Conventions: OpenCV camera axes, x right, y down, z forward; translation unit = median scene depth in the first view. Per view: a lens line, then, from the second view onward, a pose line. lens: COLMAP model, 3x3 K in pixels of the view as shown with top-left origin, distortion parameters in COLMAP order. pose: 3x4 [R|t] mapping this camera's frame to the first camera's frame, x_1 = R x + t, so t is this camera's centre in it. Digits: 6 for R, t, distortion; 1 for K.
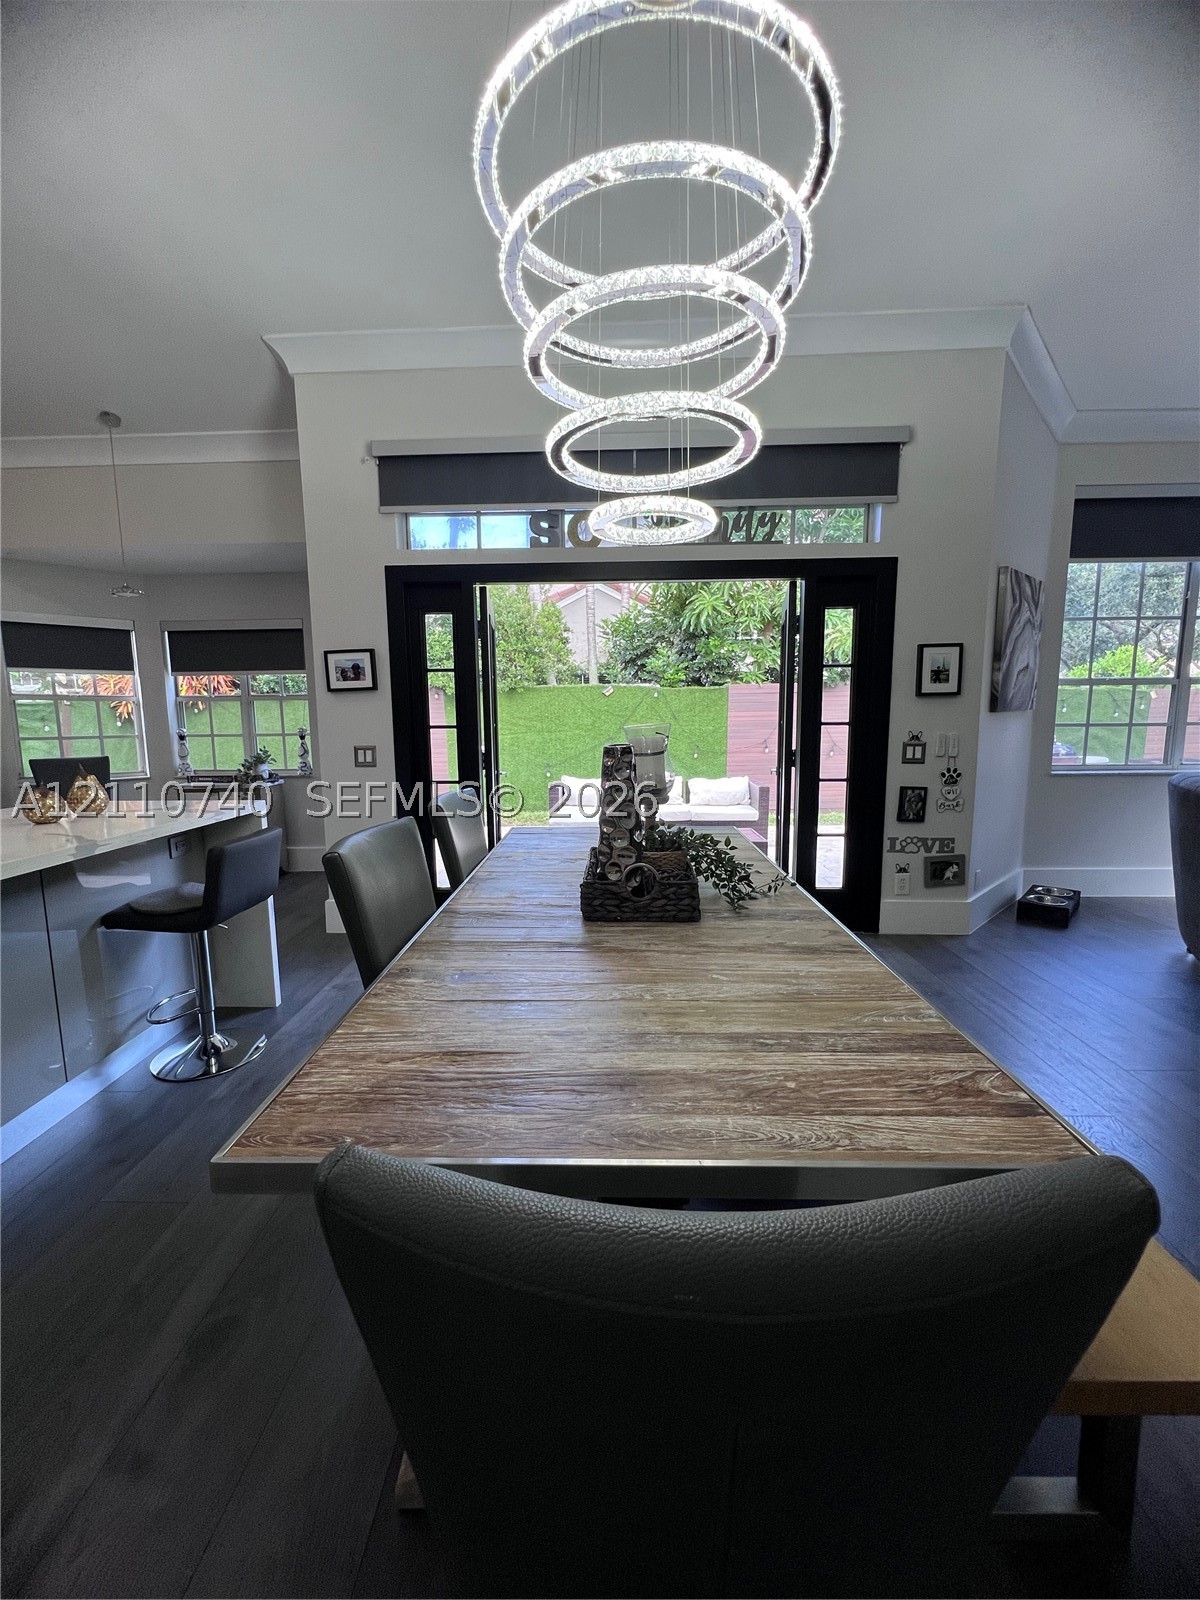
lens RADIAL K [[637.5, 0, 597.6], [0, 637.5, 794.8], [0, 0, 1]] dist [0.000303, 0.000287]
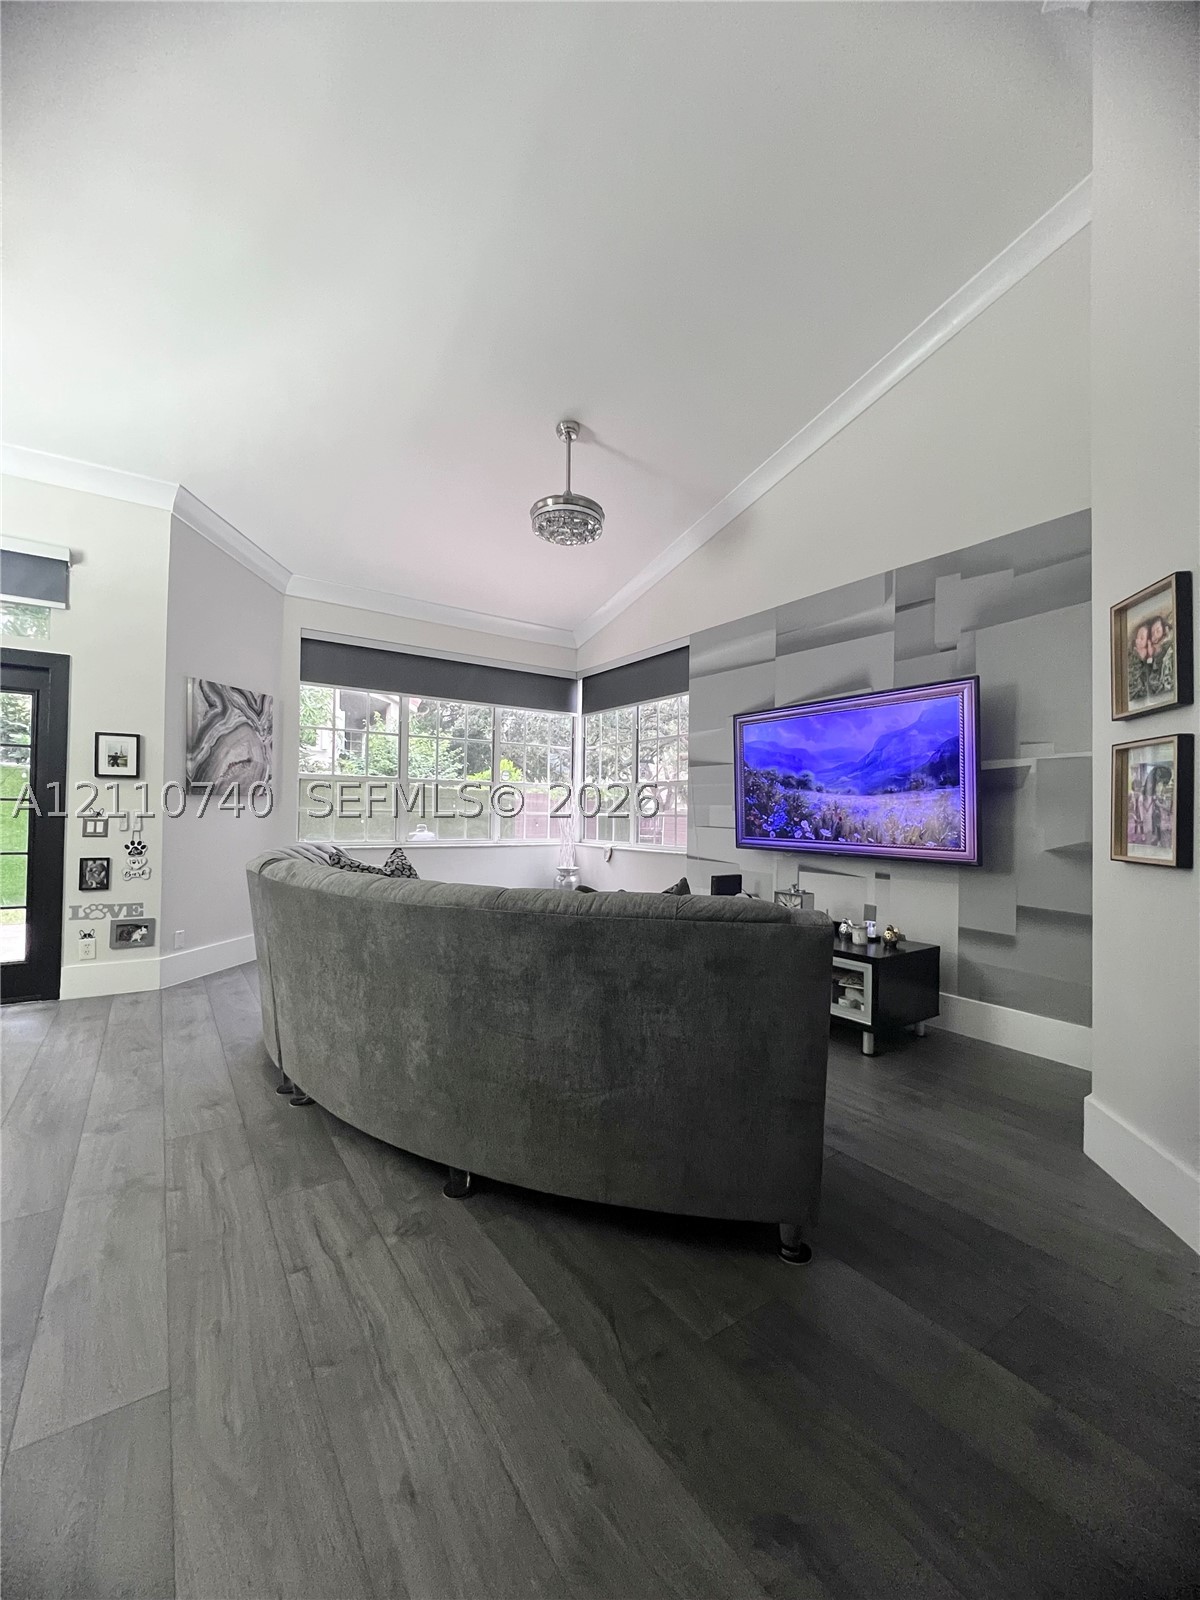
lens RADIAL K [[642.4, 0, 603.4], [0, 642.4, 799.8], [0, 0, 1]] dist [-0.000893, 0.000217]
pose [[0.816088, 0.038049, 0.576674, 0.566635], [0.044154, 0.990809, -0.127858, 0.068558], [-0.576239, 0.129806, 0.806907, -0.420413]]
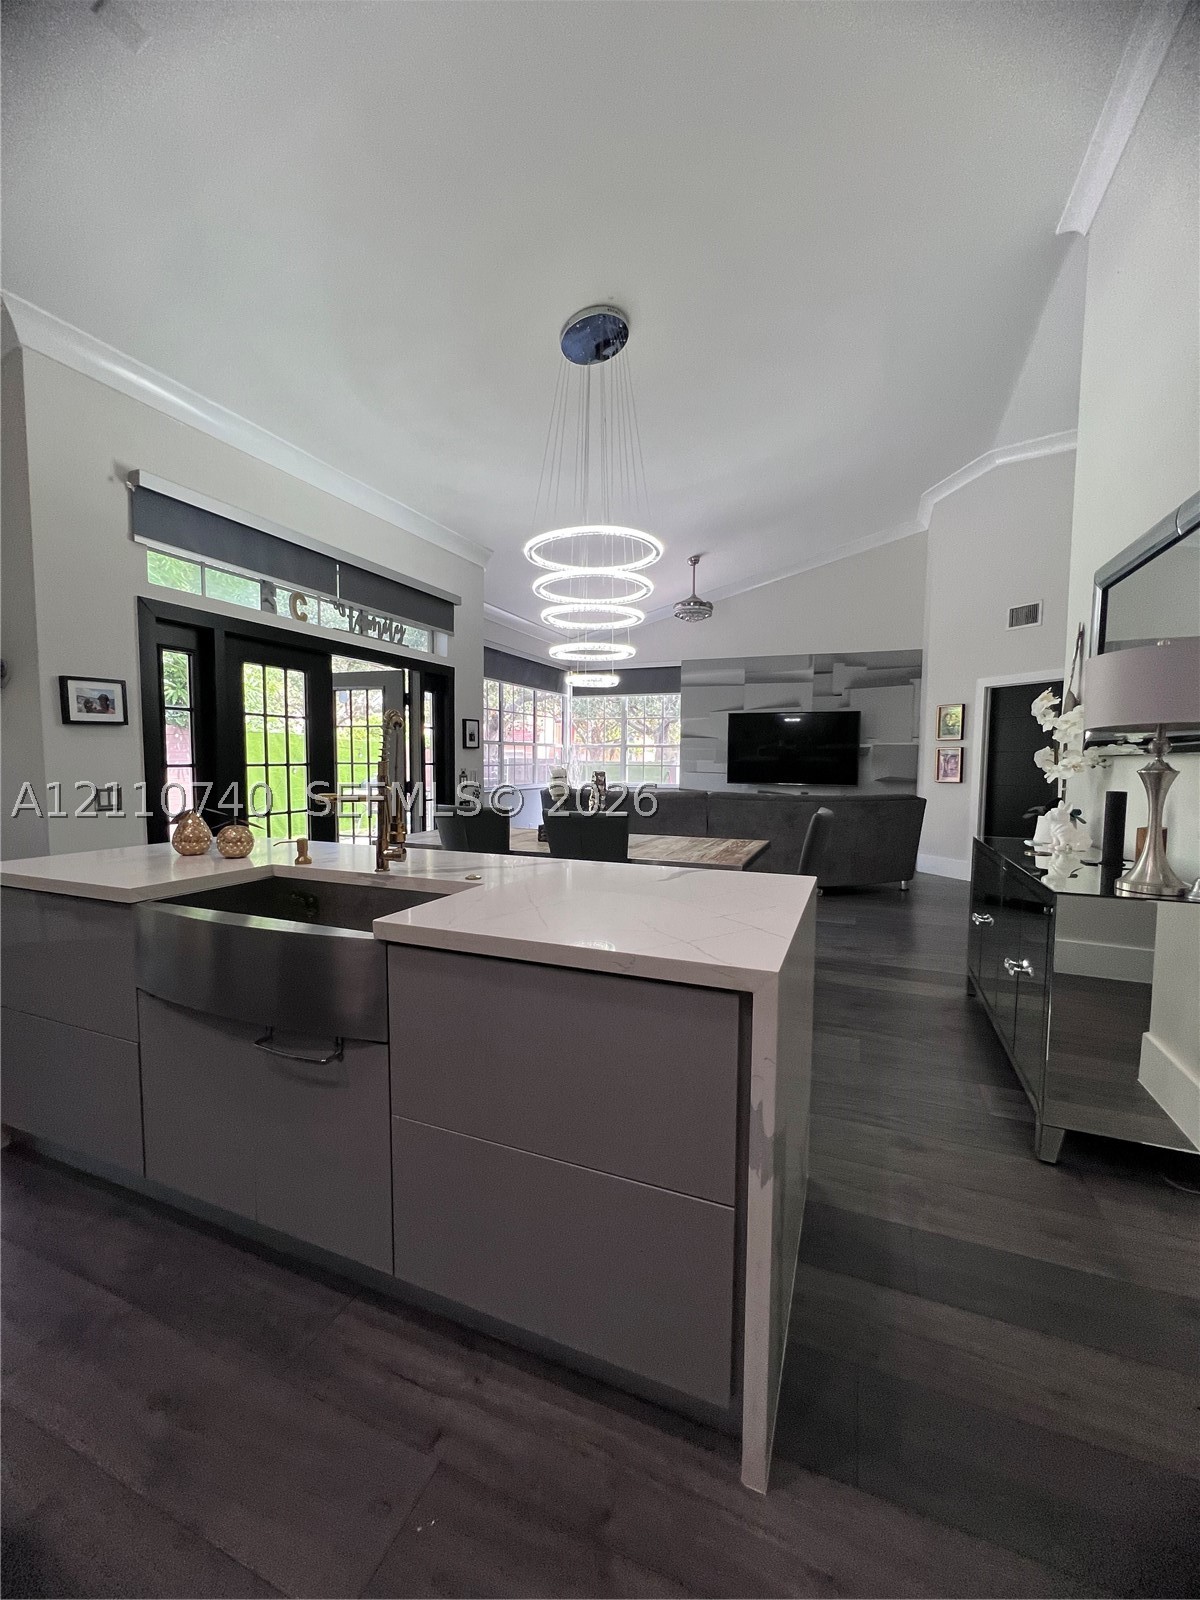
lens RADIAL K [[642.4, 0, 593.9], [0, 642.4, 802.2], [0, 0, 1]] dist [-0.000893, 0.000217]
pose [[0.364614, -0.050695, 0.929778, -0.970278], [0.098681, 0.994998, 0.015553, -0.001908], [-0.925915, 0.086080, 0.367792, 0.045745]]
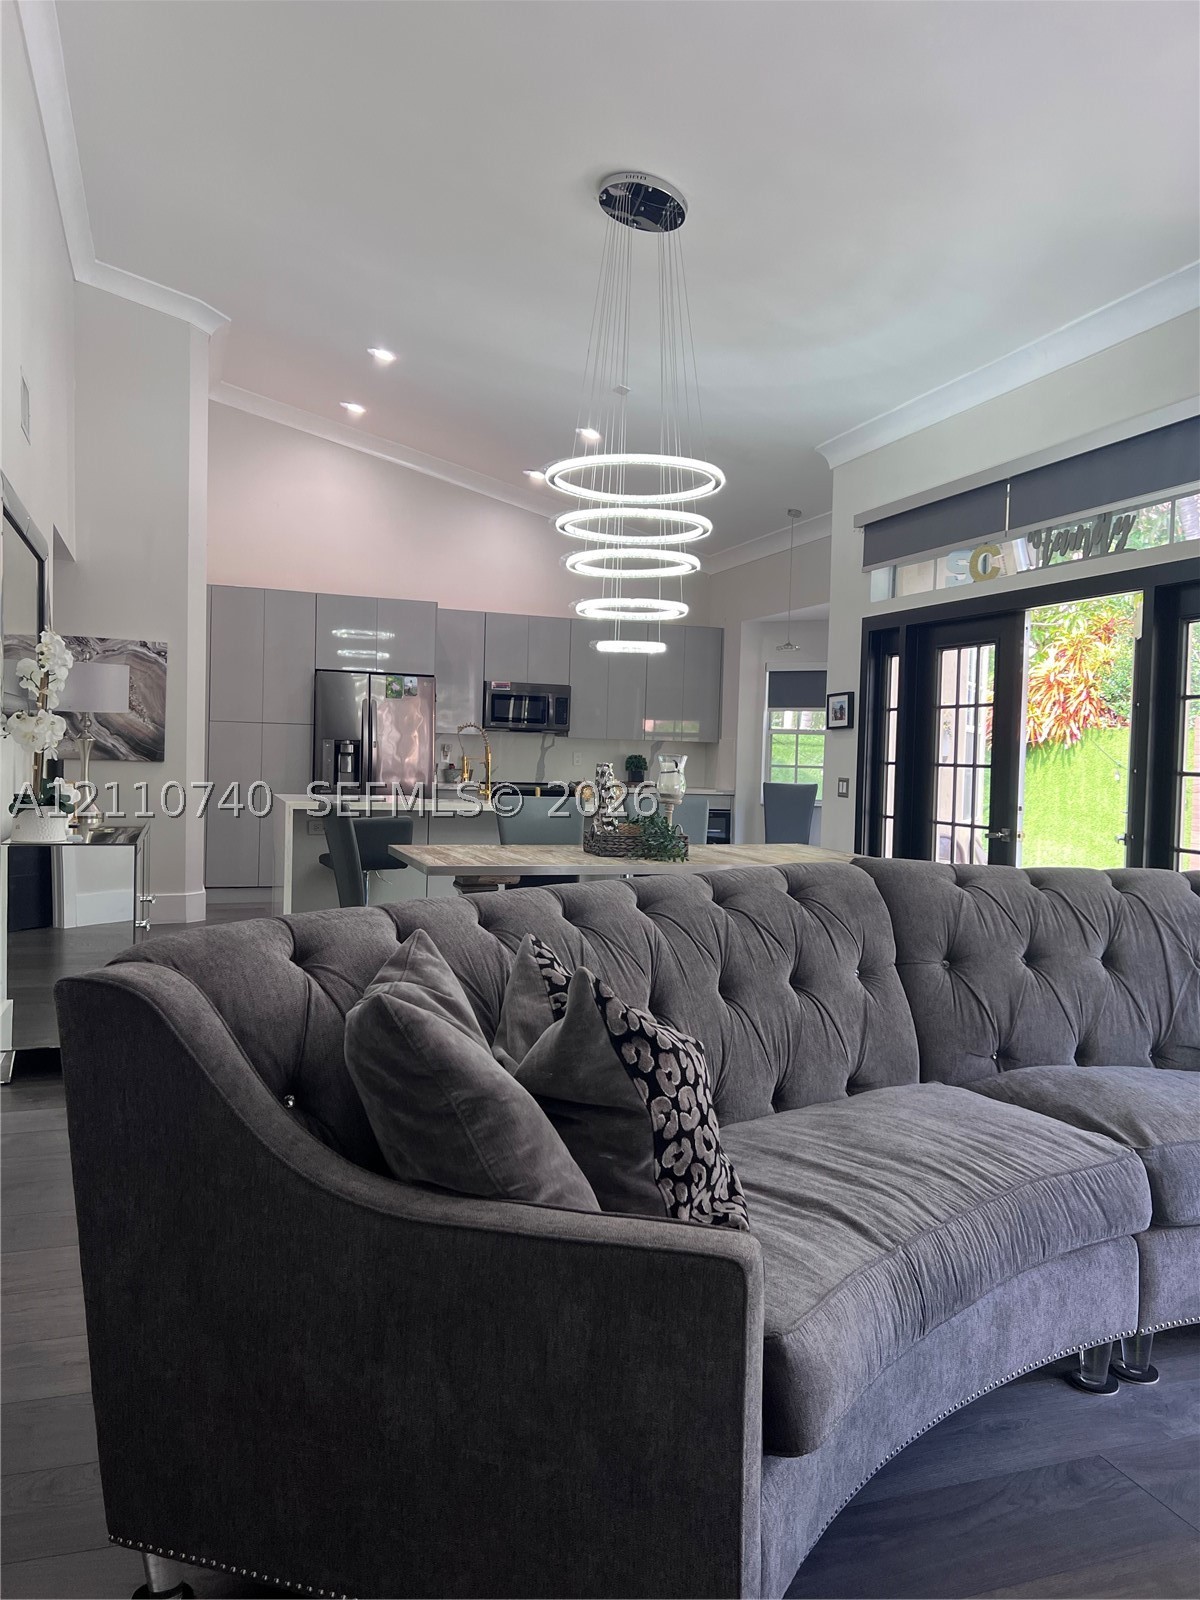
lens RADIAL K [[1212.5, 0, 605.0], [0, 1212.5, 802.4], [0, 0, 1]] dist [0.029271, -0.000575]
pose [[0.357015, 0.059314, -0.932213, 1.474006], [-0.147835, 0.988992, 0.006309, 0.012642], [0.922326, 0.135561, 0.361854, -0.136335]]
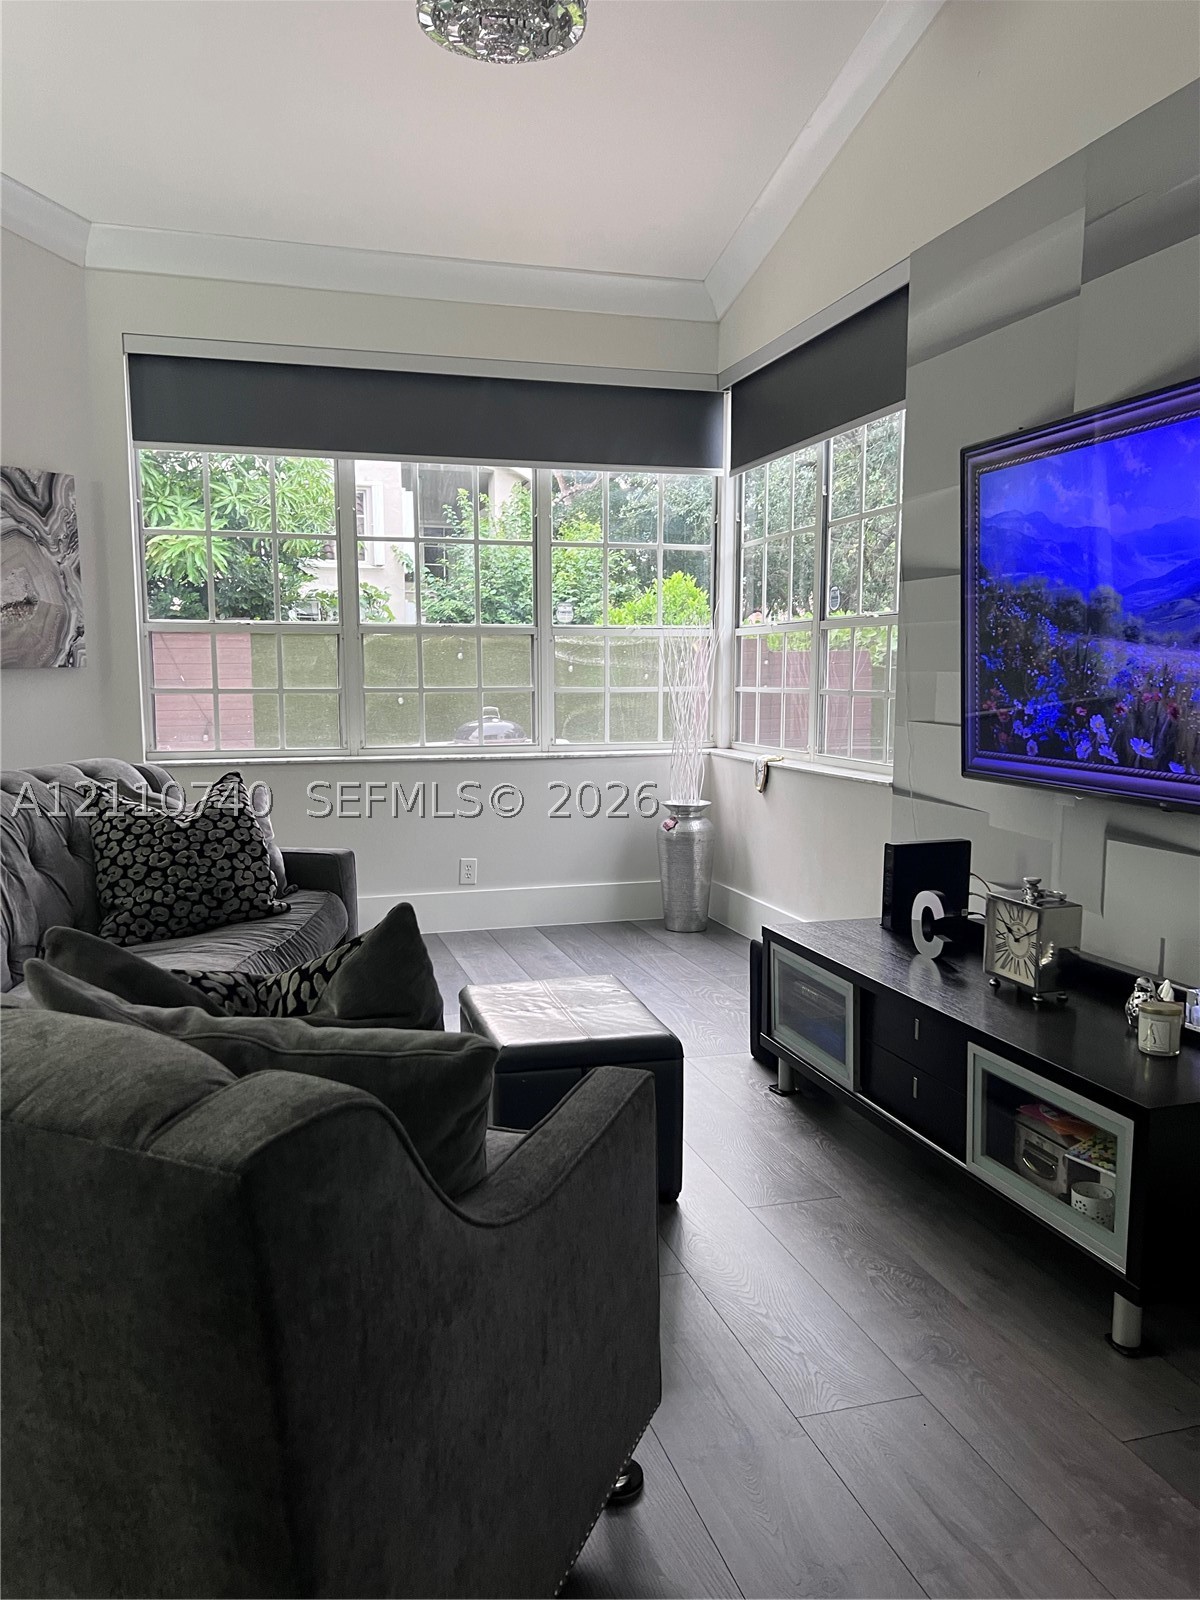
lens RADIAL K [[1212.5, 0, 599.7], [0, 1212.5, 806.1], [0, 0, 1]] dist [0.029271, -0.000575]
pose [[0.955602, -0.022230, 0.293821, 0.938531], [0.025111, 0.999666, -0.006037, 0.034533], [-0.293589, 0.013147, 0.955841, -0.406464]]
